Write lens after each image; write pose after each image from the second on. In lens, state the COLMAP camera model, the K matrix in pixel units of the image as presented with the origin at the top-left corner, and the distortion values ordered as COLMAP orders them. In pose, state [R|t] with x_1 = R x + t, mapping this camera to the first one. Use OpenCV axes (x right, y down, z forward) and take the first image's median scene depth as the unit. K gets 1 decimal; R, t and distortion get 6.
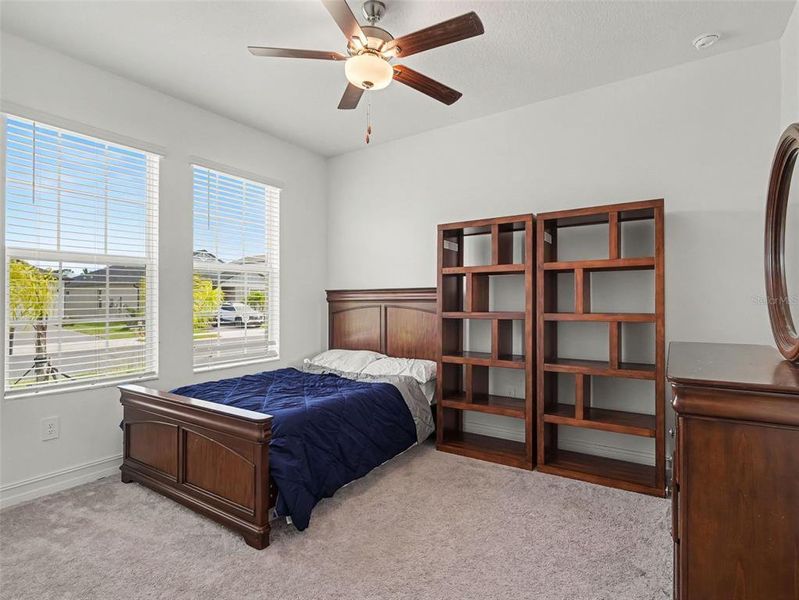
lens RADIAL K [[421.3, 0, 397.9], [0, 421.3, 296.7], [0, 0, 1]] dist [-0.003464, -0.000875]
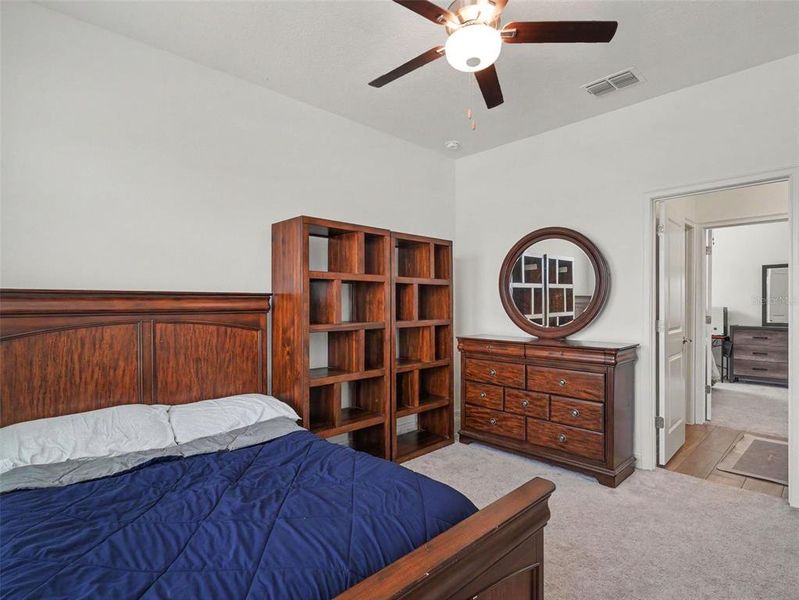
lens RADIAL K [[421.3, 0, 397.9], [0, 421.3, 296.7], [0, 0, 1]] dist [-0.003464, -0.000875]
pose [[0.193853, 0.015208, 0.980913, -0.701734], [-0.014740, 0.999812, -0.012588, -0.012047], [-0.980920, -0.012019, 0.194040, 0.724549]]
